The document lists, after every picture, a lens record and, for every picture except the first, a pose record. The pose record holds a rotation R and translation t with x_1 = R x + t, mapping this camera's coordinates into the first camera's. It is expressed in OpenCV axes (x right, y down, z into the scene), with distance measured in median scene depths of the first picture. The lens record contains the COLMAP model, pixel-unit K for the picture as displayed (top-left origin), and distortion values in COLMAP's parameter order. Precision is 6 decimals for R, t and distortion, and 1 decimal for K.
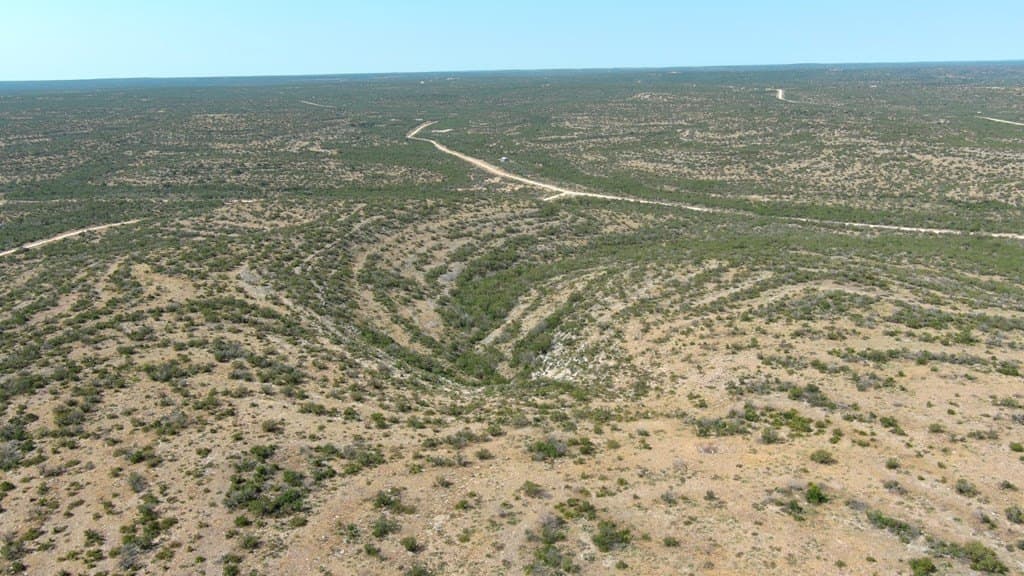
lens RADIAL K [[799.4, 0, 513.4], [0, 799.4, 291.5], [0, 0, 1]] dist [0.034245, -0.046701]
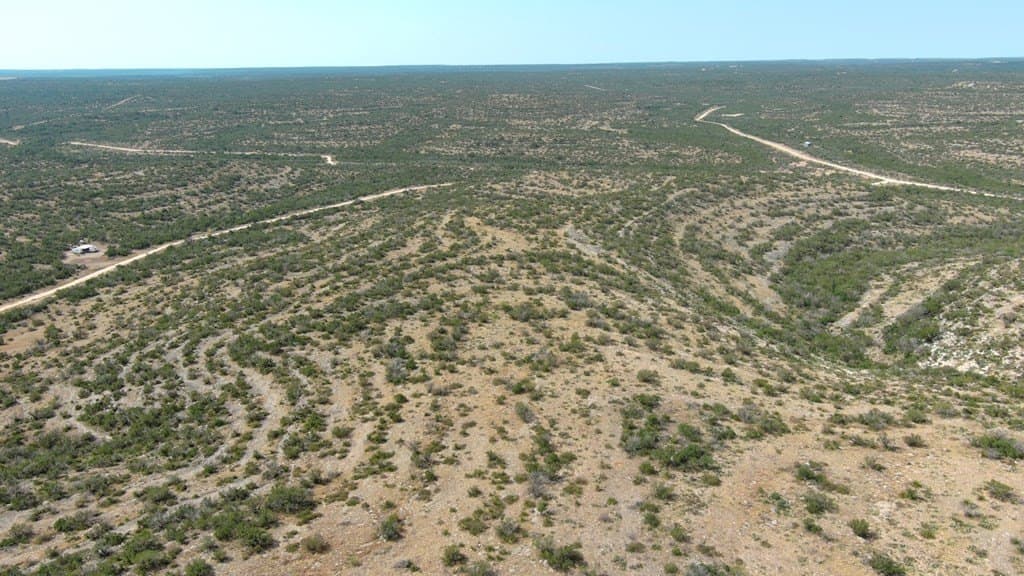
lens RADIAL K [[799.4, 0, 515.3], [0, 799.4, 296.2], [0, 0, 1]] dist [0.034245, -0.046701]
pose [[0.948257, 0.097453, -0.302177, -0.062455], [-0.092406, 0.995239, 0.030990, 0.021475], [0.303758, -0.001463, 0.952748, 0.025249]]
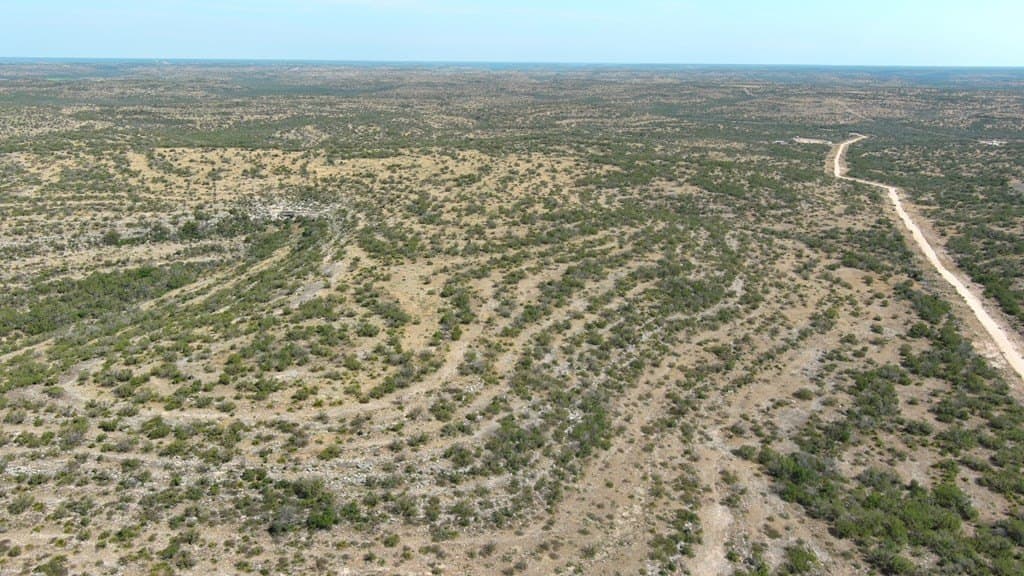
lens RADIAL K [[799.4, 0, 507.7], [0, 799.4, 302.8], [0, 0, 1]] dist [0.034245, -0.046701]
pose [[-0.866976, -0.133945, 0.480012, -0.549160], [0.143534, 0.855272, 0.497904, -0.227368], [-0.477233, 0.500569, -0.722274, 0.948899]]
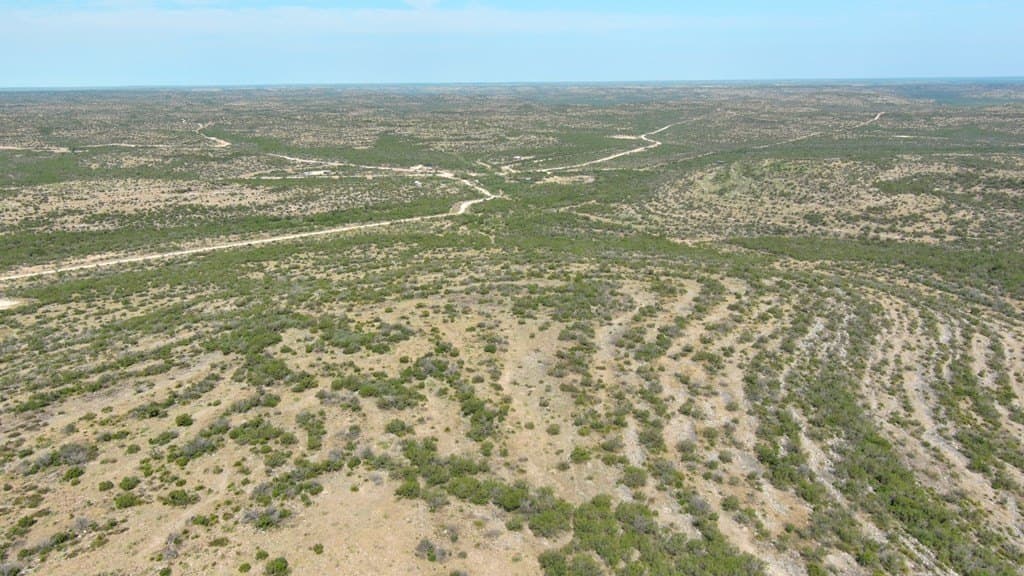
lens RADIAL K [[799.4, 0, 512.6], [0, 799.4, 286.7], [0, 0, 1]] dist [0.034245, -0.046701]
pose [[0.075471, -0.232704, 0.969615, 0.169518], [0.279133, 0.938442, 0.203496, -0.038389], [-0.957282, 0.255293, 0.135781, 0.184287]]
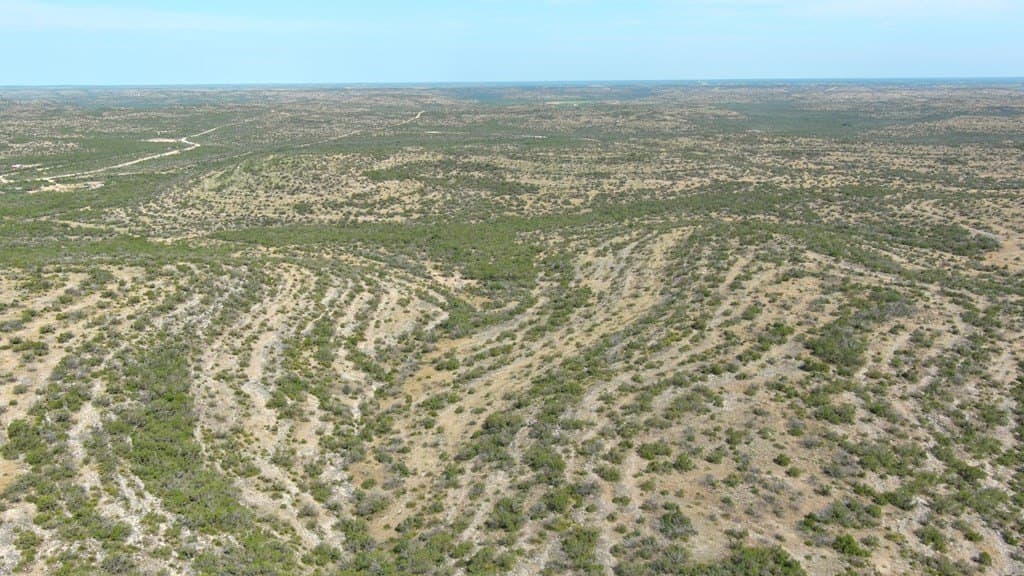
lens RADIAL K [[799.4, 0, 506.3], [0, 799.4, 290.9], [0, 0, 1]] dist [0.034245, -0.046701]
pose [[-0.401919, -0.212742, 0.890619, 0.120187], [0.265471, 0.903791, 0.335690, 0.011510], [-0.876348, 0.371354, -0.306774, 0.056735]]
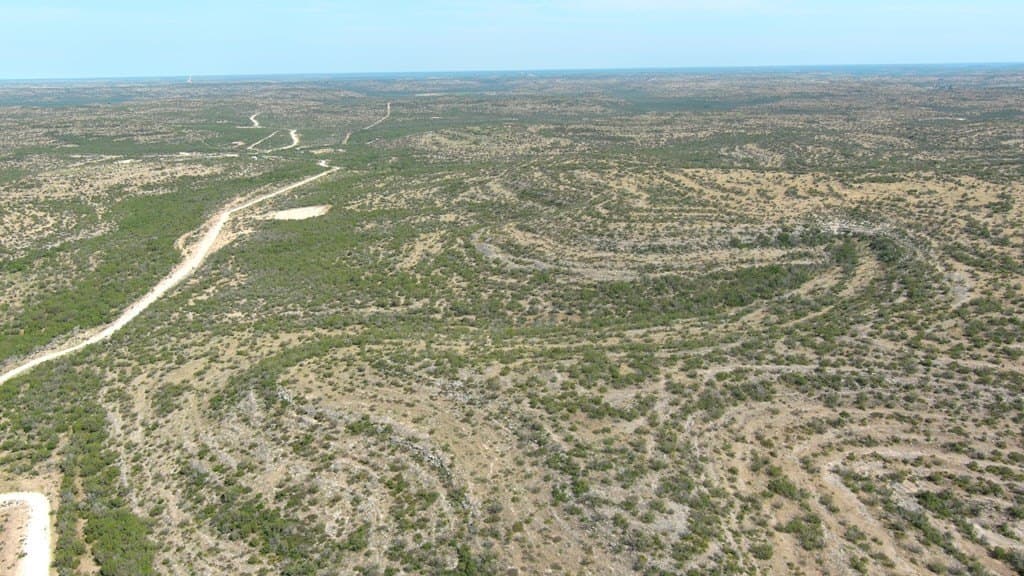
lens RADIAL K [[799.4, 0, 514.0], [0, 799.4, 296.2], [0, 0, 1]] dist [0.034245, -0.046701]
pose [[-0.607410, -0.191416, 0.770982, -0.502277], [0.242441, 0.879564, 0.409378, -0.366626], [-0.756489, 0.435578, -0.487848, 1.253191]]
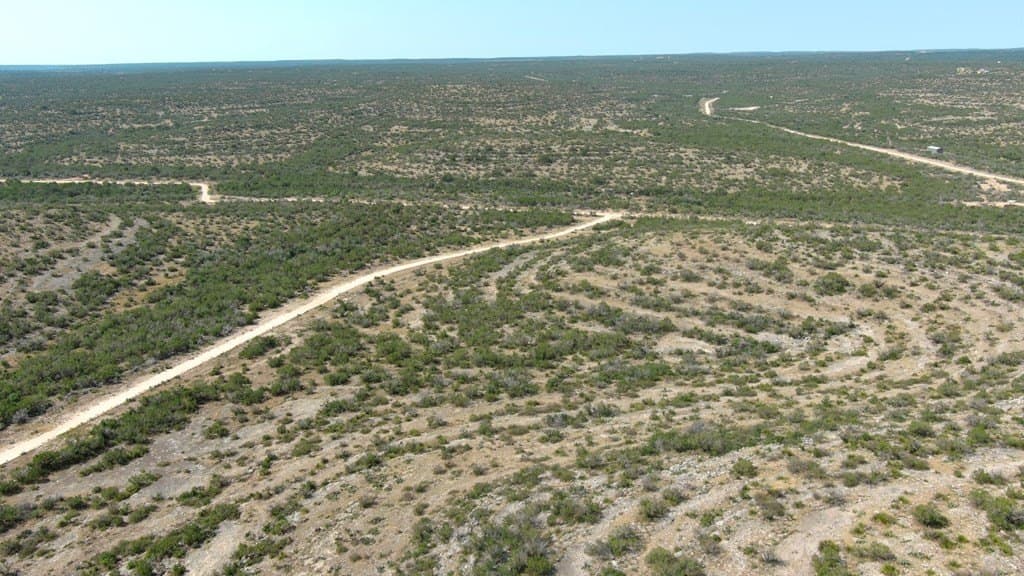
lens RADIAL K [[799.4, 0, 513.3], [0, 799.4, 284.9], [0, 0, 1]] dist [0.034245, -0.046701]
pose [[0.979143, 0.059971, -0.194121, -0.379250], [-0.058334, 0.998197, 0.014143, -0.089569], [0.194619, -0.002525, 0.980876, 0.579871]]
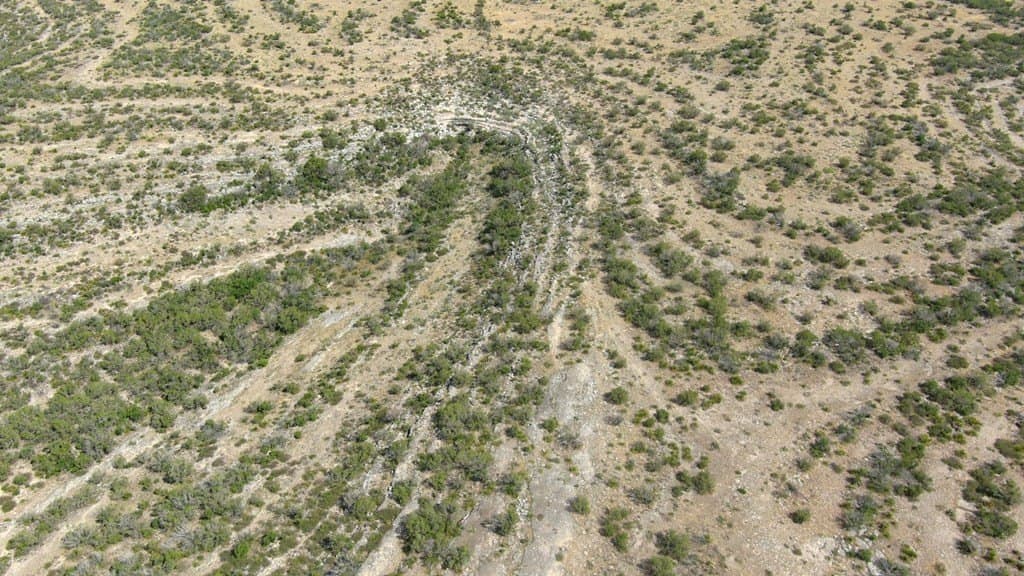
lens RADIAL K [[799.4, 0, 514.5], [0, 799.4, 298.4], [0, 0, 1]] dist [0.034245, -0.046701]
pose [[-0.769380, -0.341076, 0.540112, -0.309403], [0.197186, 0.677421, 0.708674, -0.213483], [-0.607595, 0.651742, -0.453939, 0.723338]]
